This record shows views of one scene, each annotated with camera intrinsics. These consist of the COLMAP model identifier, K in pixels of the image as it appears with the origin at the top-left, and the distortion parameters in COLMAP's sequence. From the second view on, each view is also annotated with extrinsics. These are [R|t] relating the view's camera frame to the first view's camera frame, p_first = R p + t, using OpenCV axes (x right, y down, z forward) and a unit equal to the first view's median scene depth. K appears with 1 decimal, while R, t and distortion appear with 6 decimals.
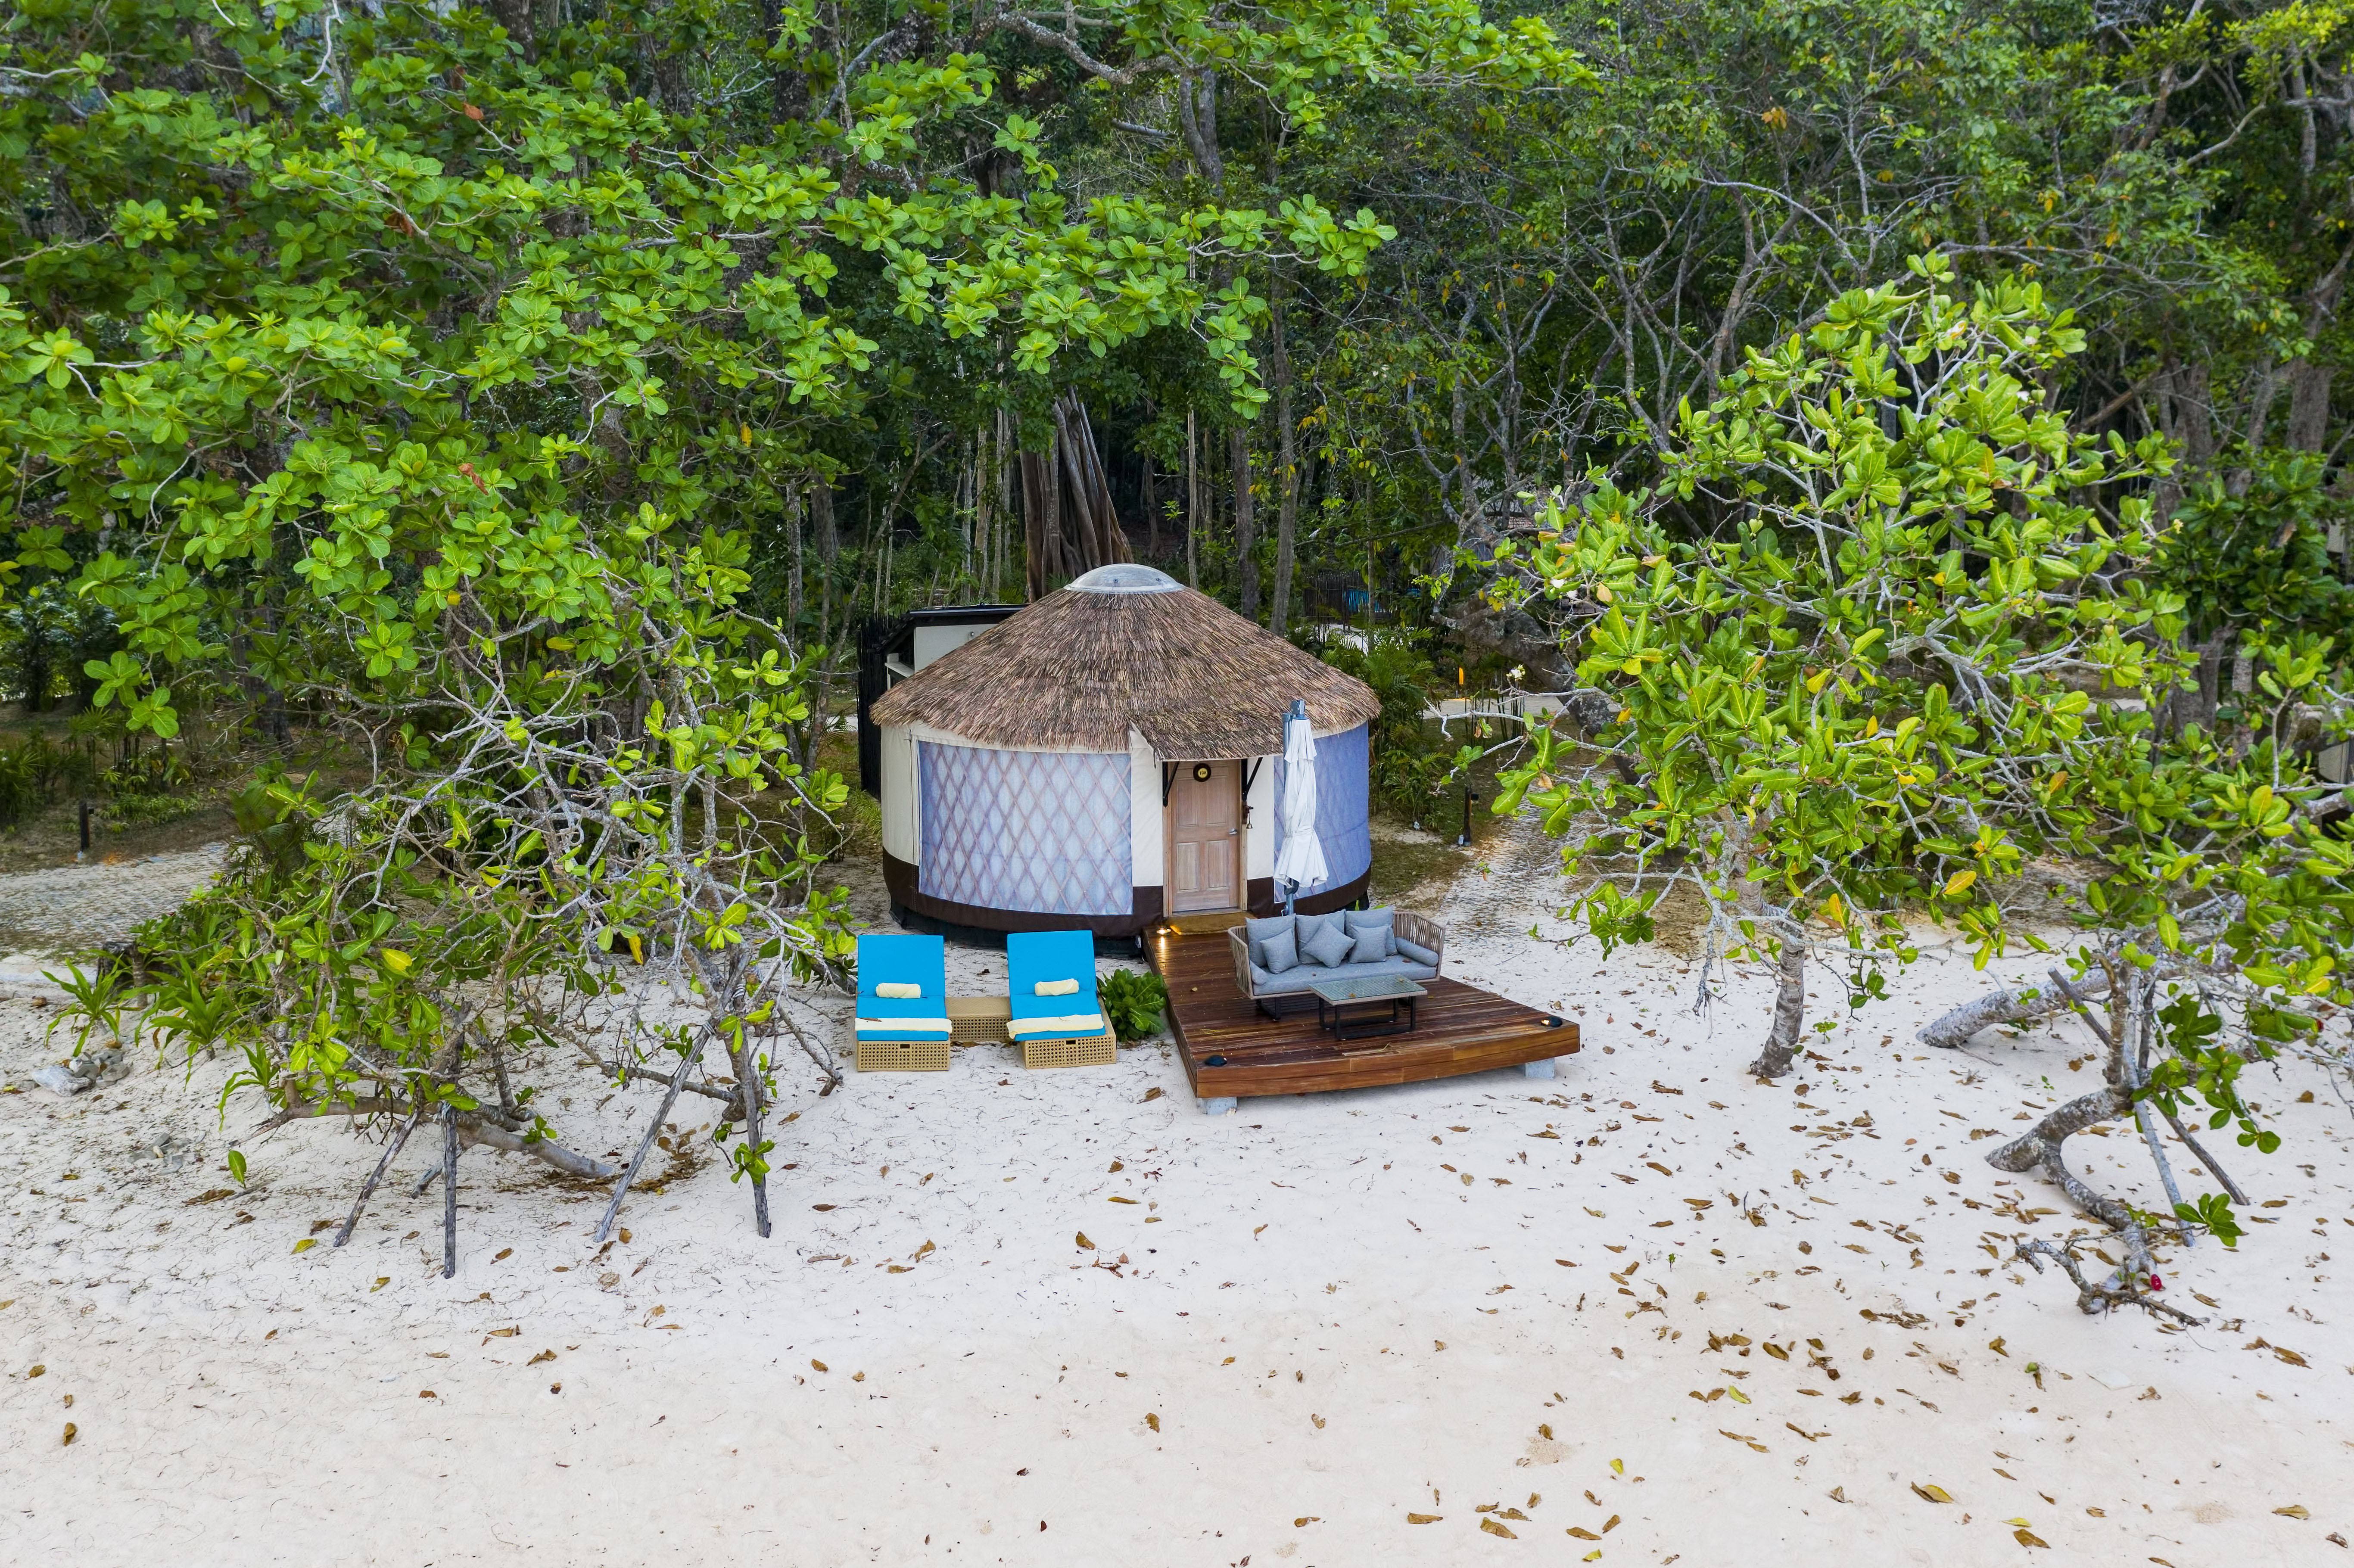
lens RADIAL K [[1834.7, 0, 1177.0], [0, 1834.7, 784.0], [0, 0, 1]] dist [0.028375, 0.010607]
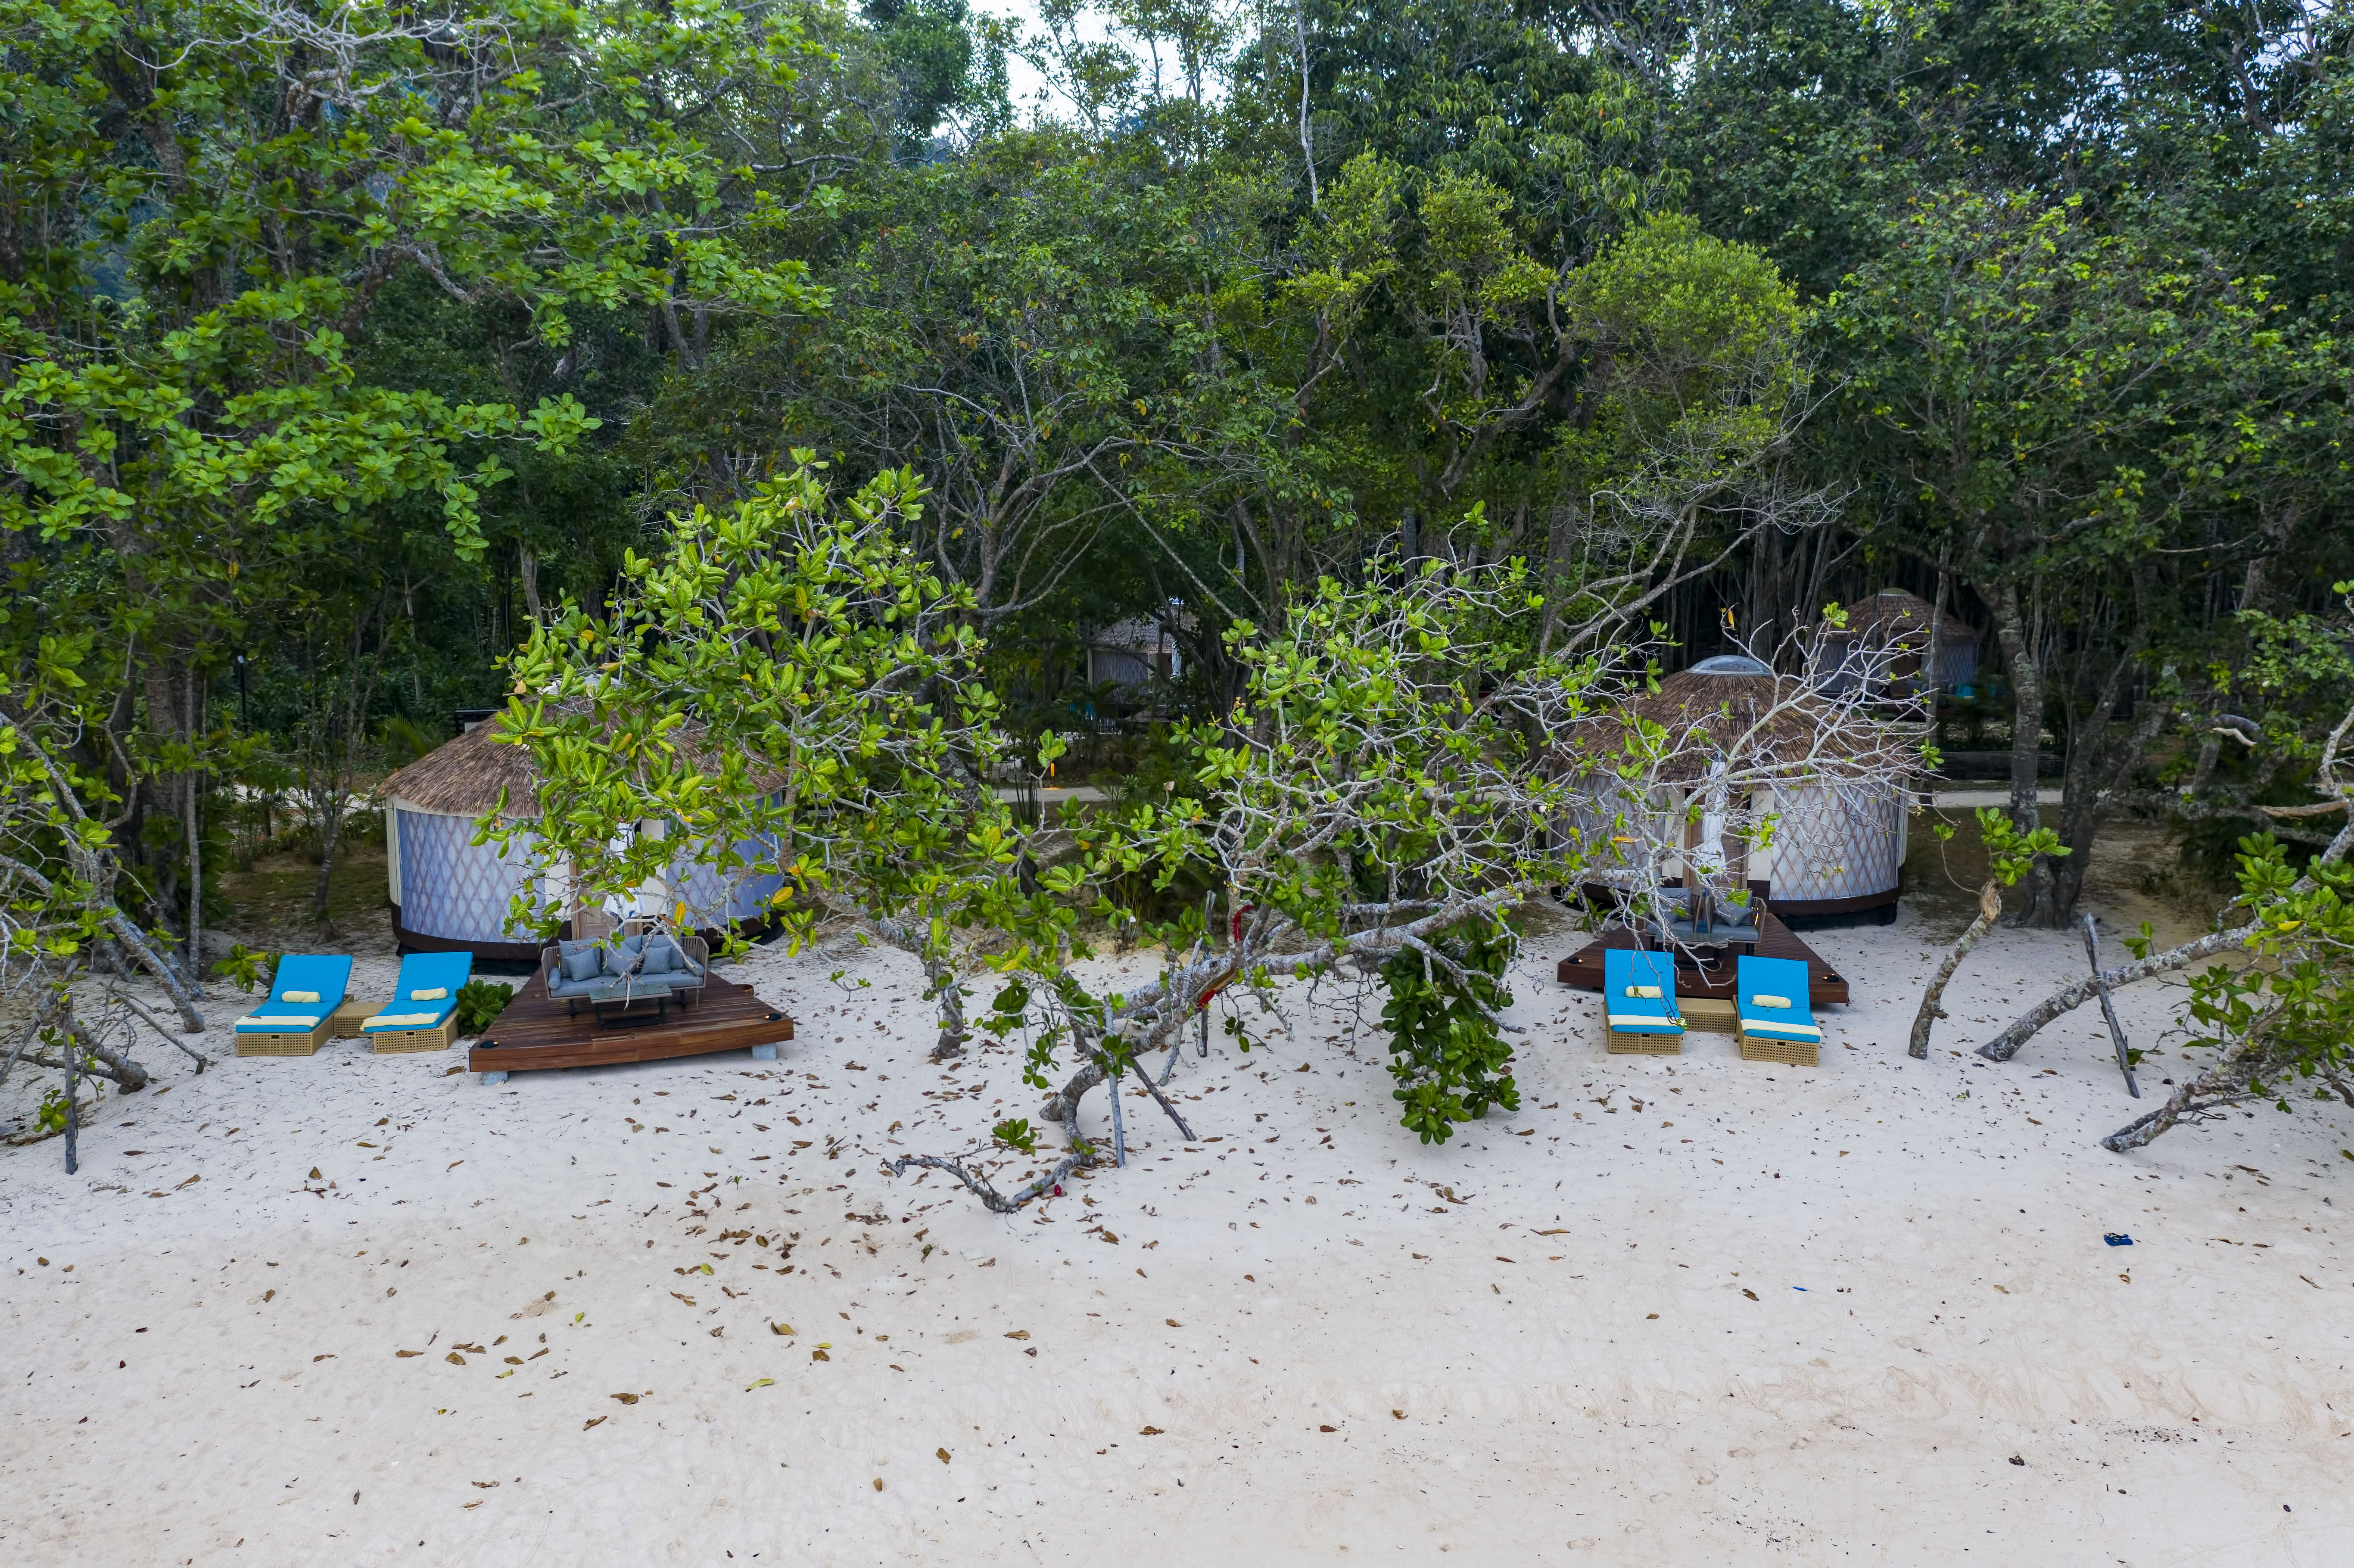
lens RADIAL K [[1548.8, 0, 1177.2], [0, 1548.8, 877.8], [0, 0, 1]] dist [0.043315, 0.003681]
pose [[0.999810, 0.003040, 0.019251, 0.501982], [-0.003124, 0.999986, 0.004322, 0.023725], [-0.019238, -0.004381, 0.999805, -0.141370]]
